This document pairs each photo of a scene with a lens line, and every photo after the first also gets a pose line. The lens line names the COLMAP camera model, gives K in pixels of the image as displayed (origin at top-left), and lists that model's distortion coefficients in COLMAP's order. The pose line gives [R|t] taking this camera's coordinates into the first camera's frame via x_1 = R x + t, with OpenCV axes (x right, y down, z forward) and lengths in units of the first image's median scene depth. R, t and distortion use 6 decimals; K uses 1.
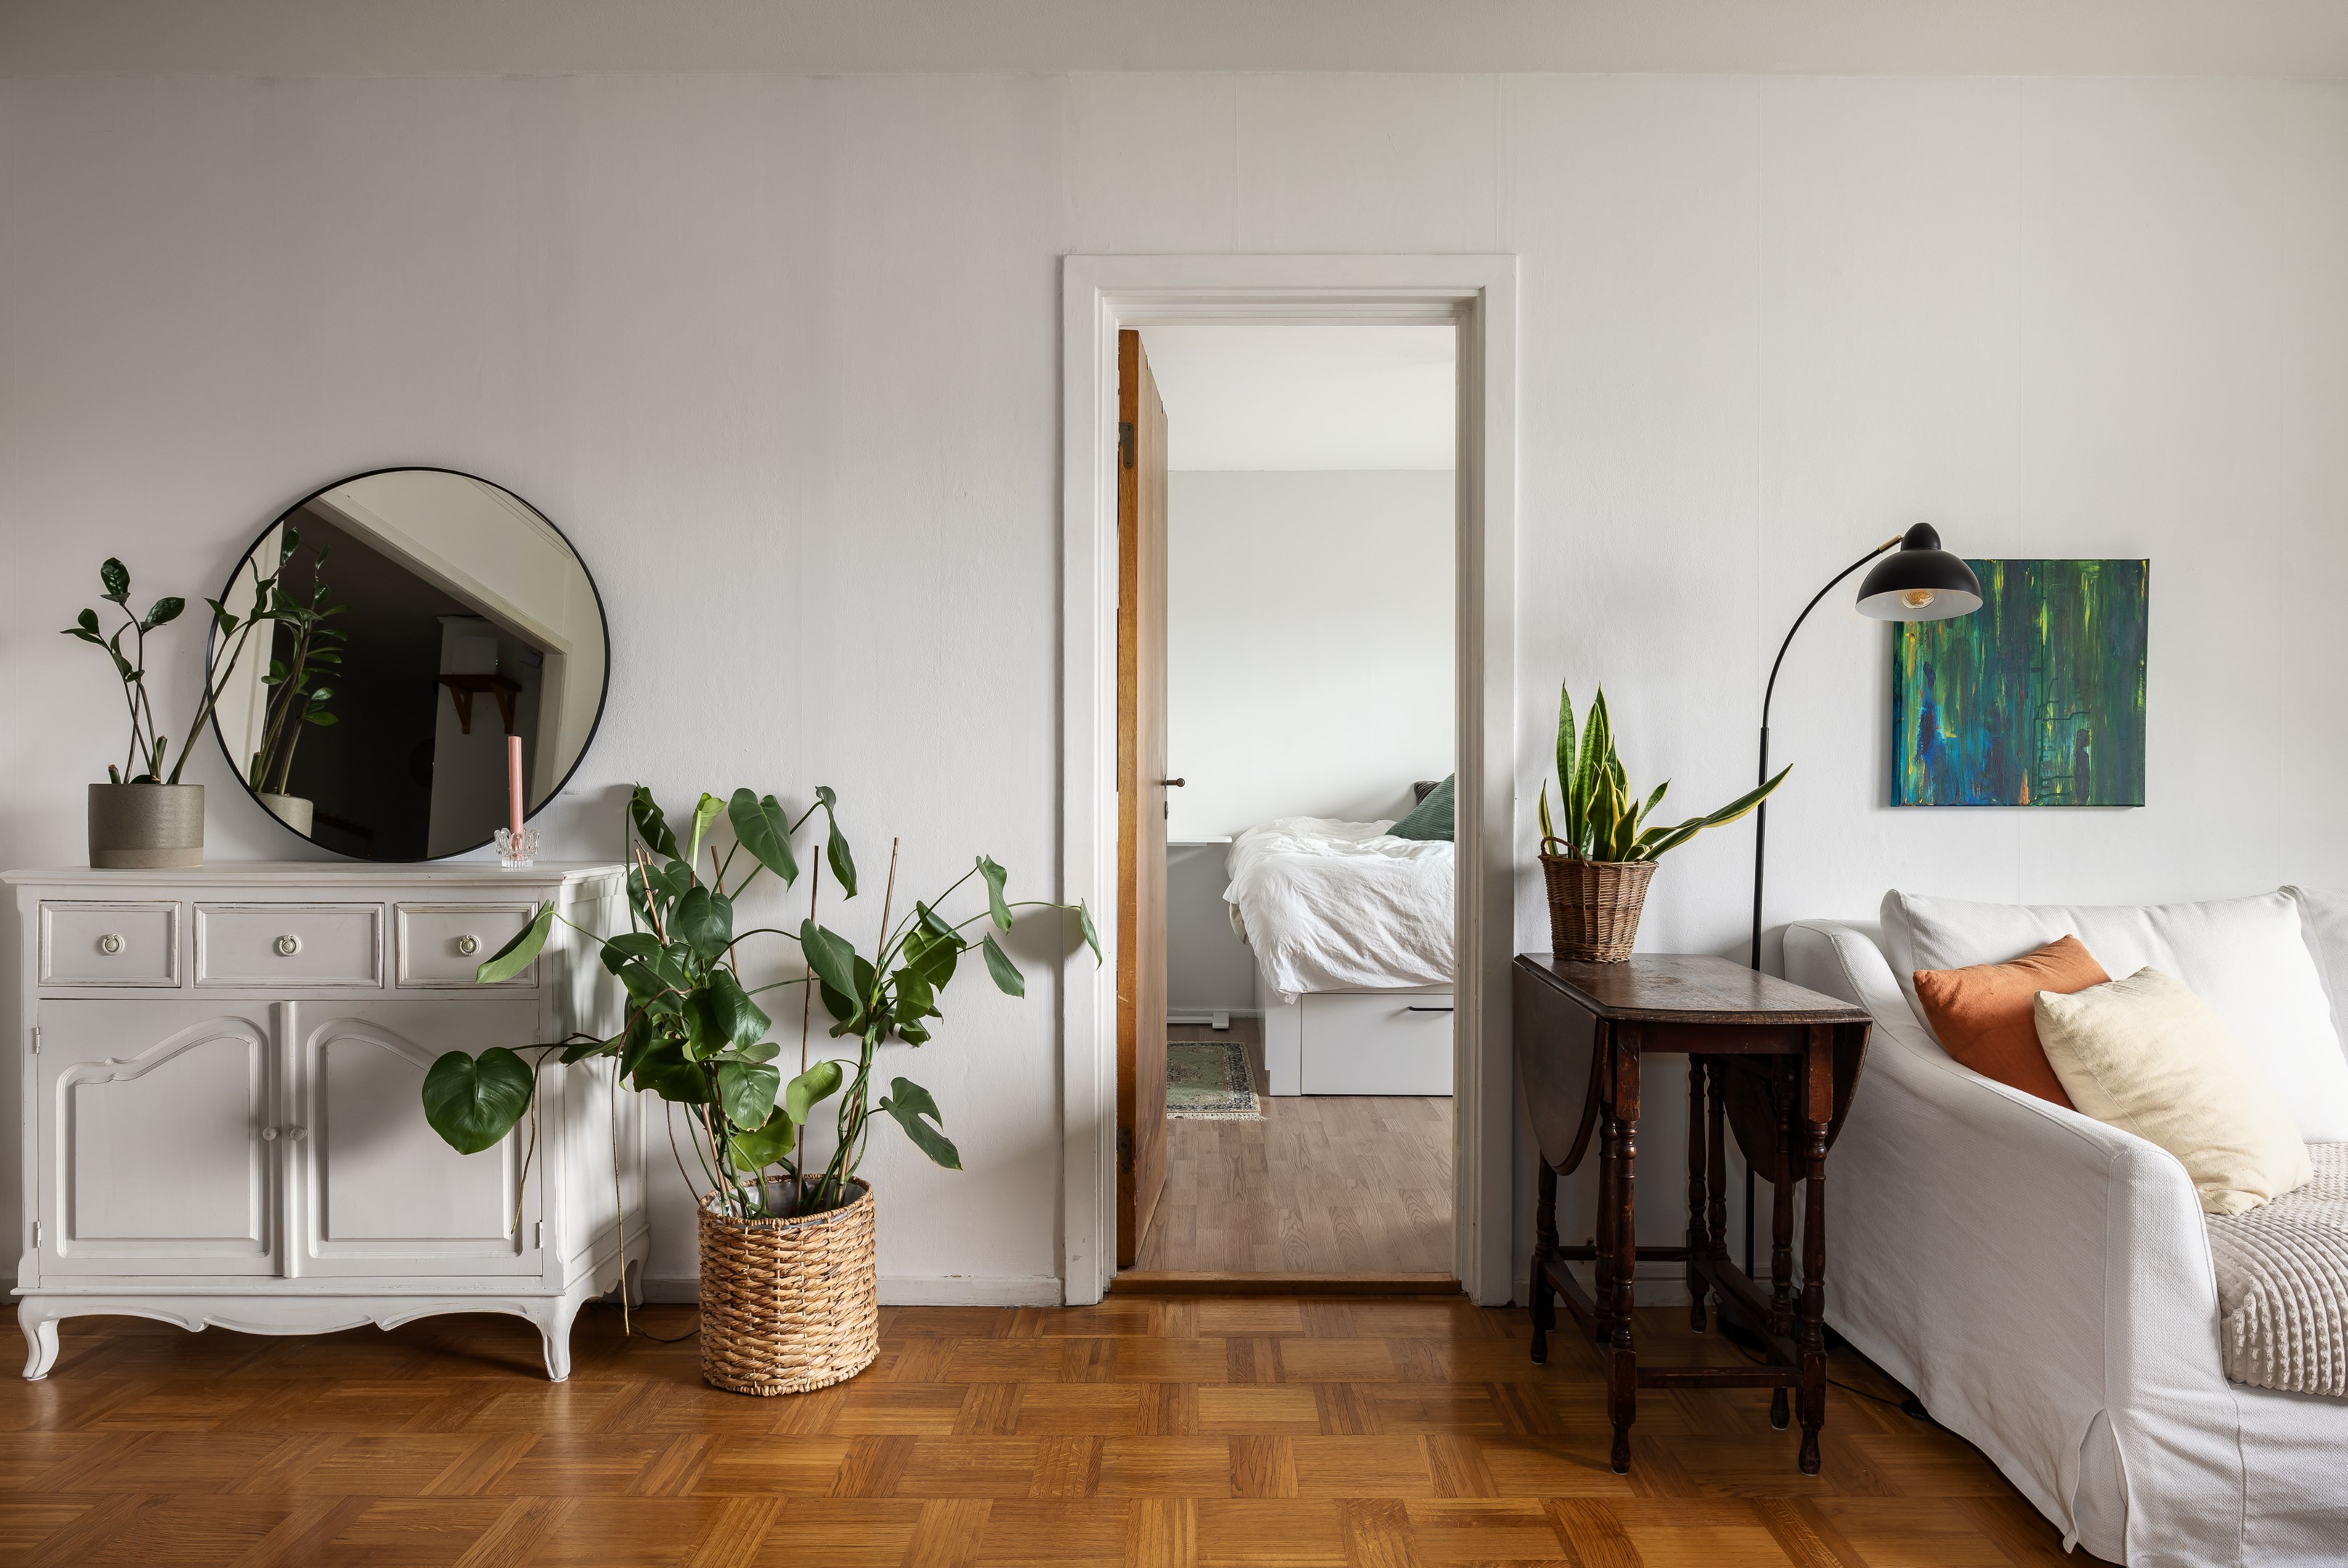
lens RADIAL K [[1402.5, 0, 1176.8], [0, 1402.5, 799.2], [0, 0, 1]] dist [-0.002341, -0.000689]
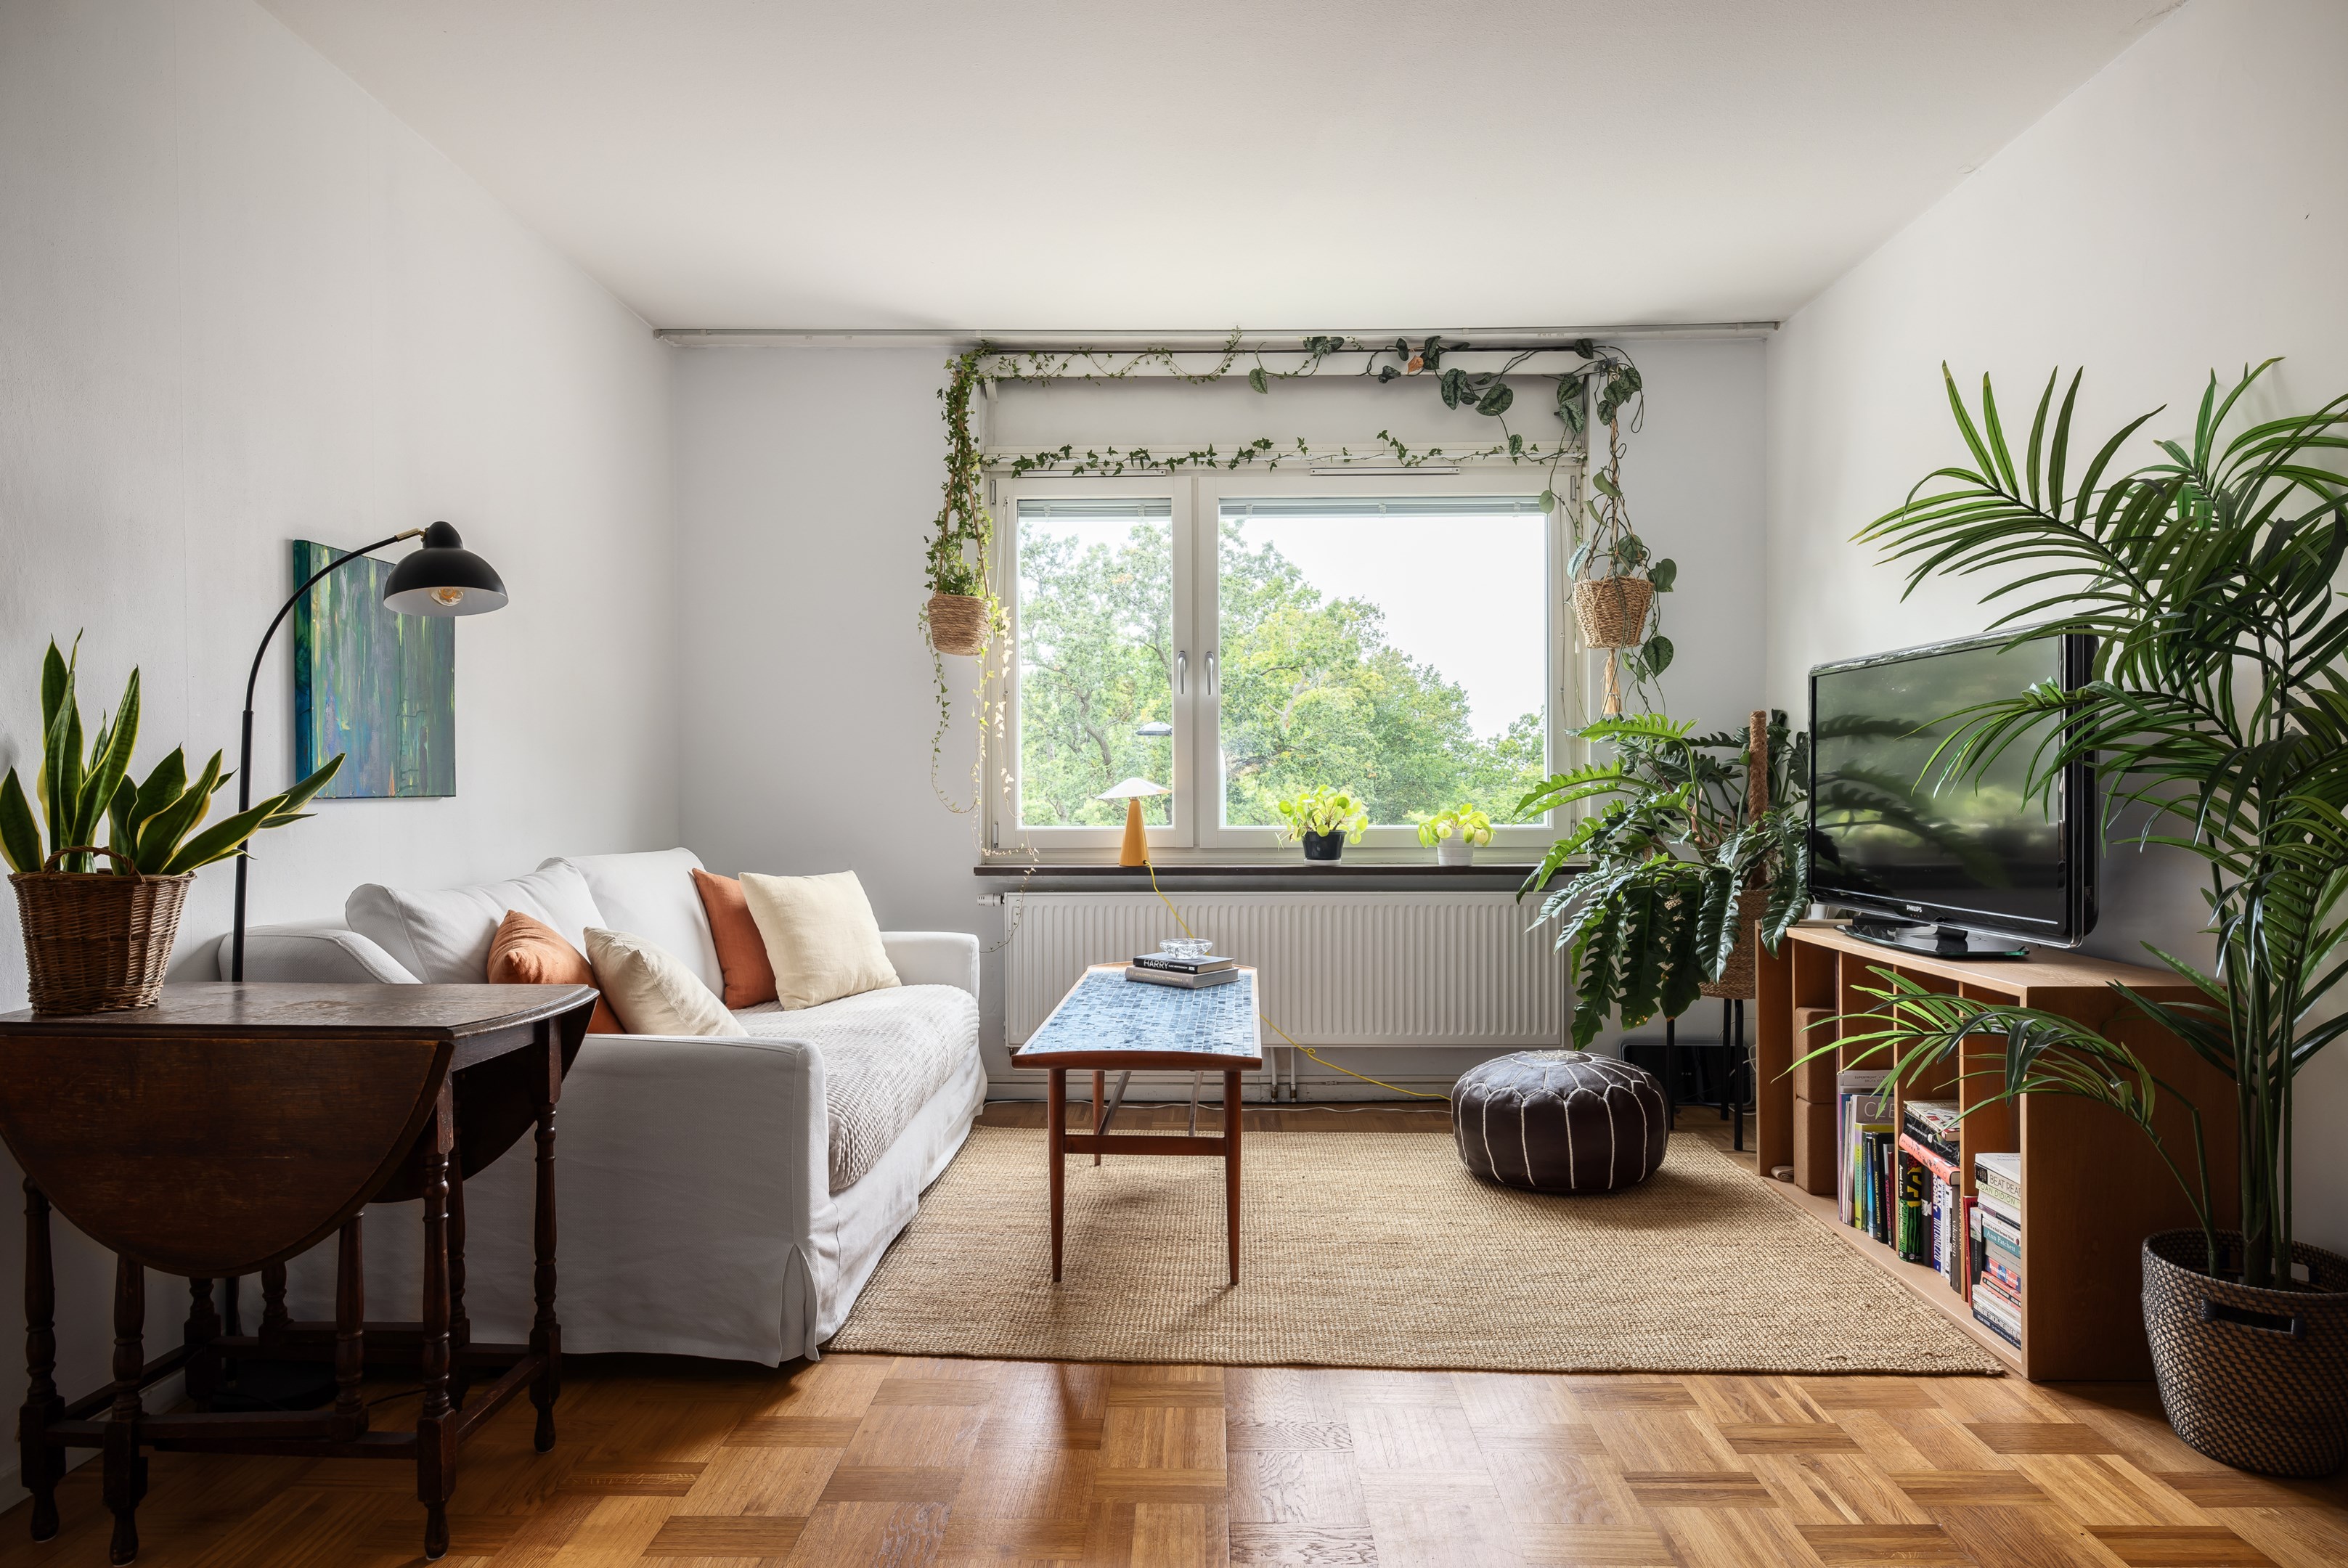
lens RADIAL K [[1368.8, 0, 1168.3], [0, 1368.8, 794.5], [0, 0, 1]] dist [0.003545, -0.002845]
pose [[0.013830, -0.010256, 0.999852, -0.439051], [0.008122, 0.999916, 0.010144, -0.003034], [-0.999871, 0.007981, 0.013912, 0.428251]]
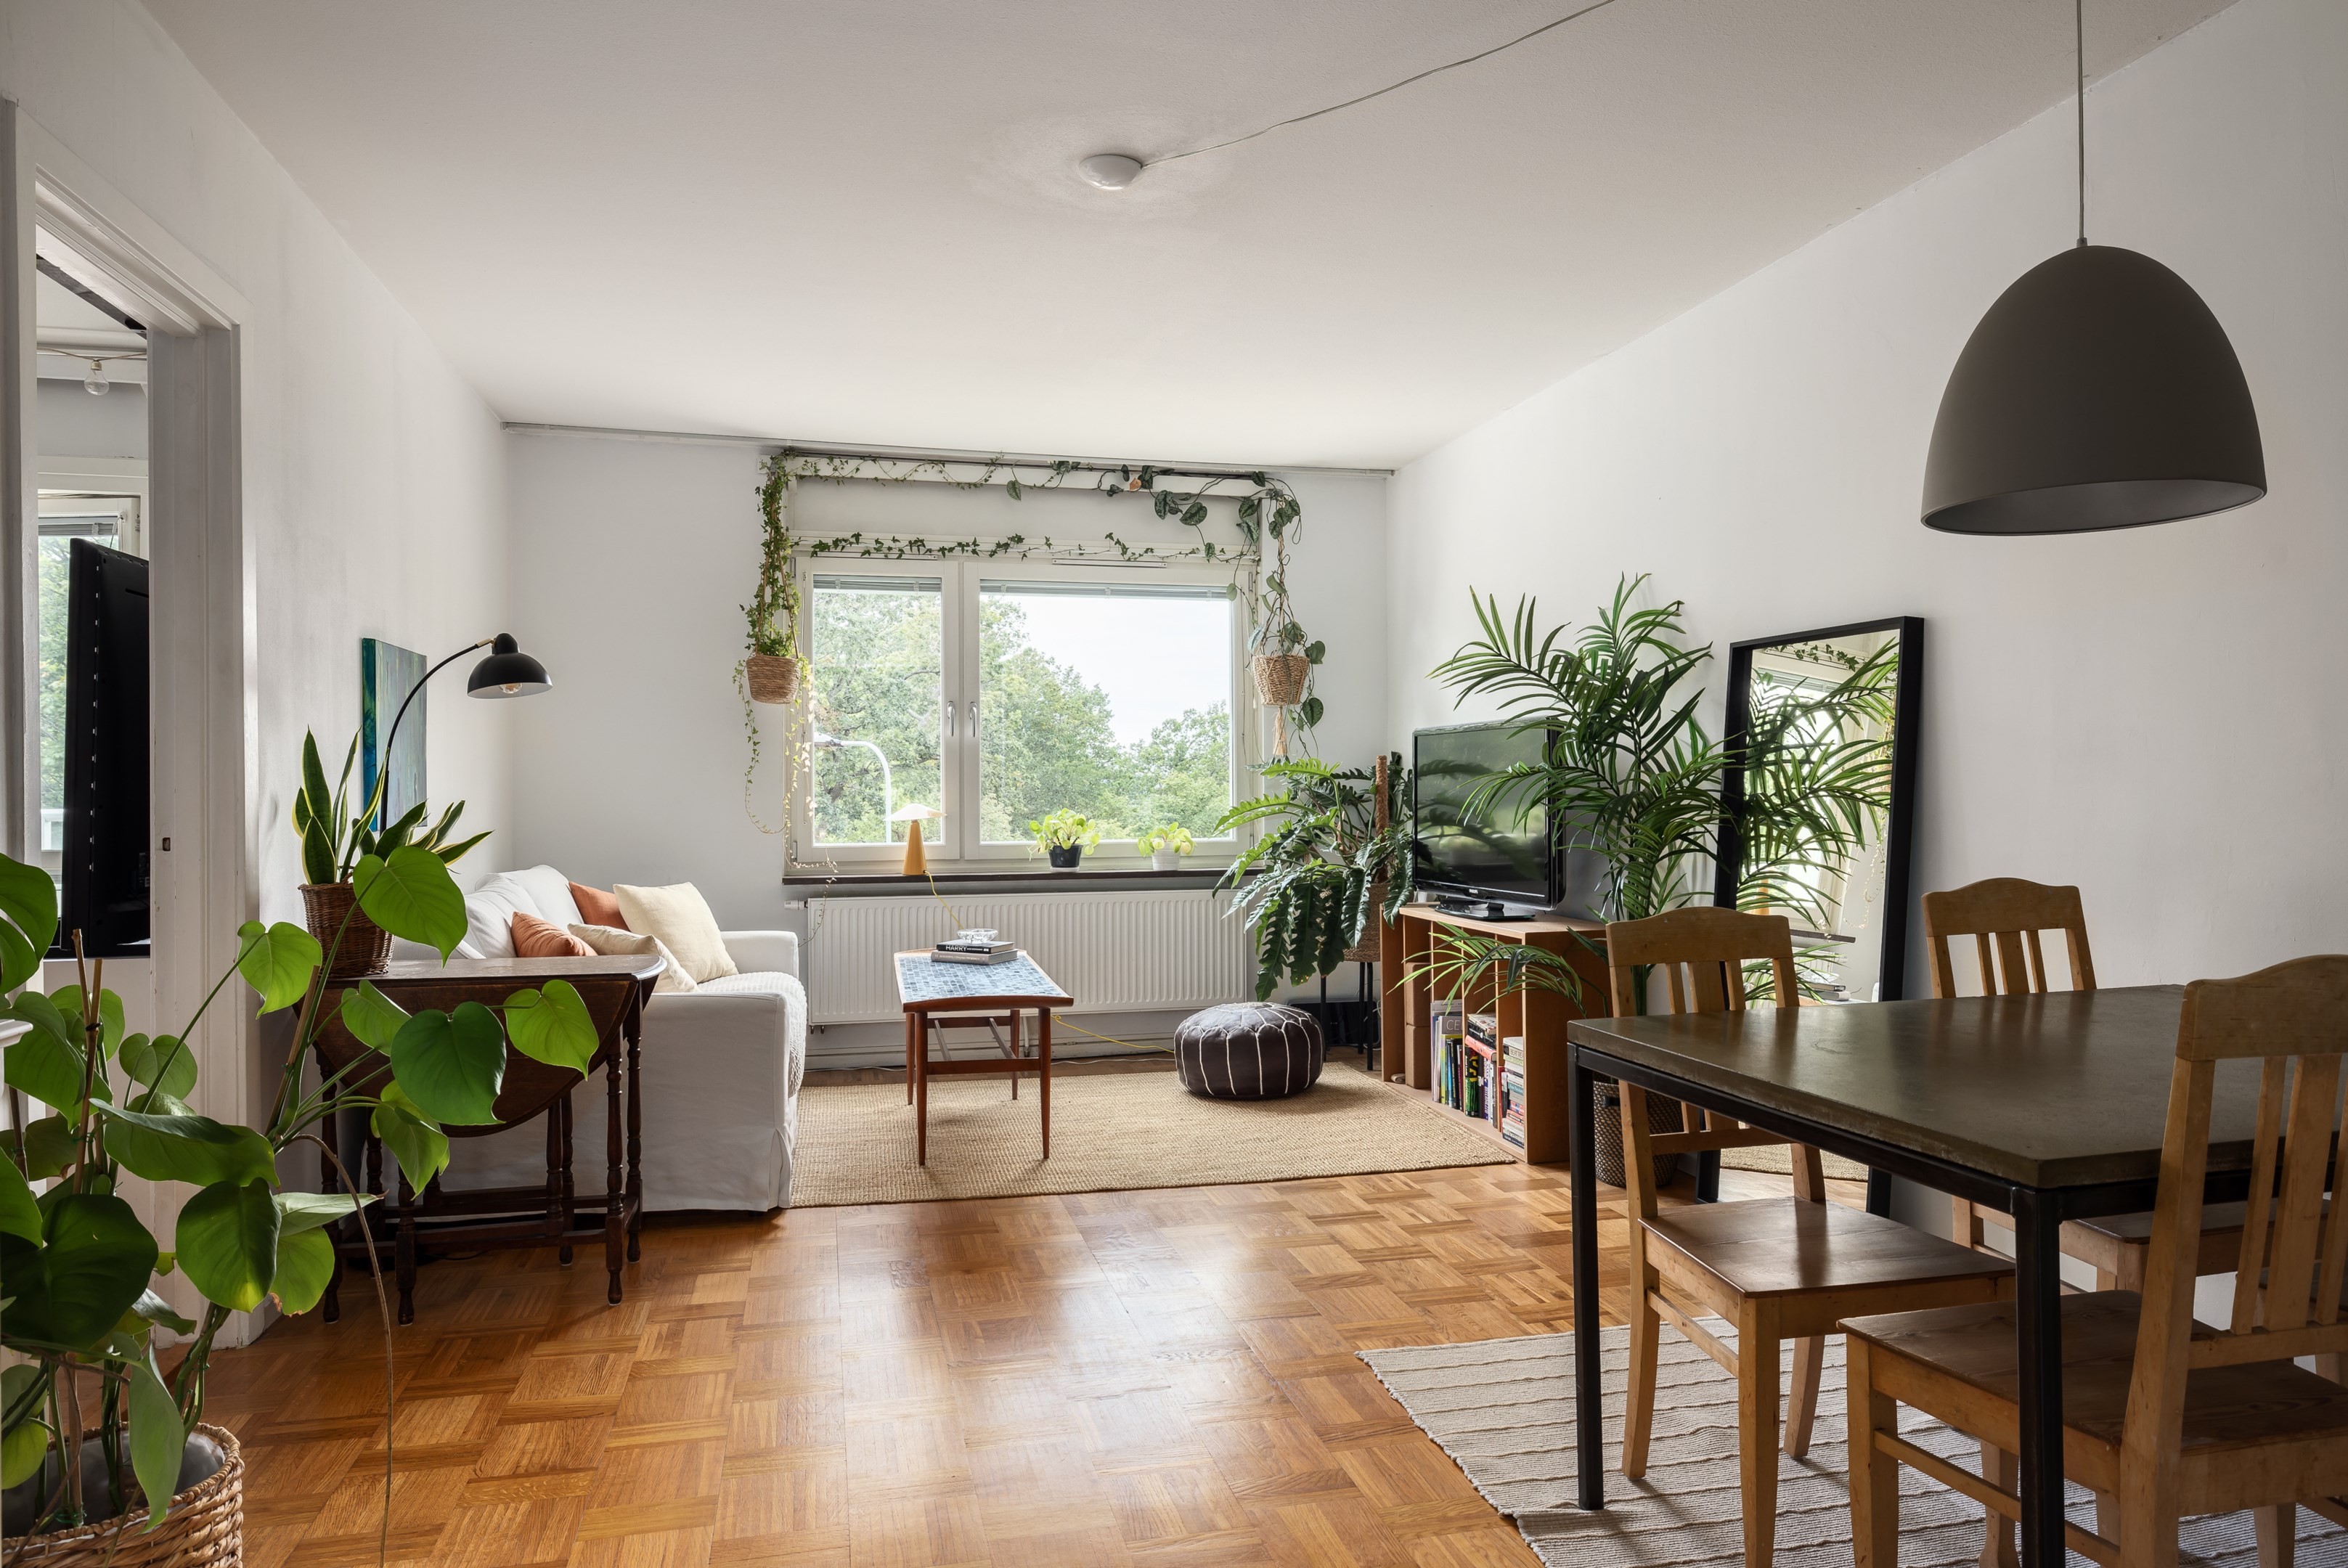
lens RADIAL K [[1479.2, 0, 1173.1], [0, 1479.2, 777.7], [0, 0, 1]] dist [0.001783, 0.000208]
pose [[-0.243945, 0.006097, 0.969770, -1.044819], [0.009295, 0.999949, -0.003949, -0.034012], [-0.969744, 0.008051, -0.243990, 0.663470]]
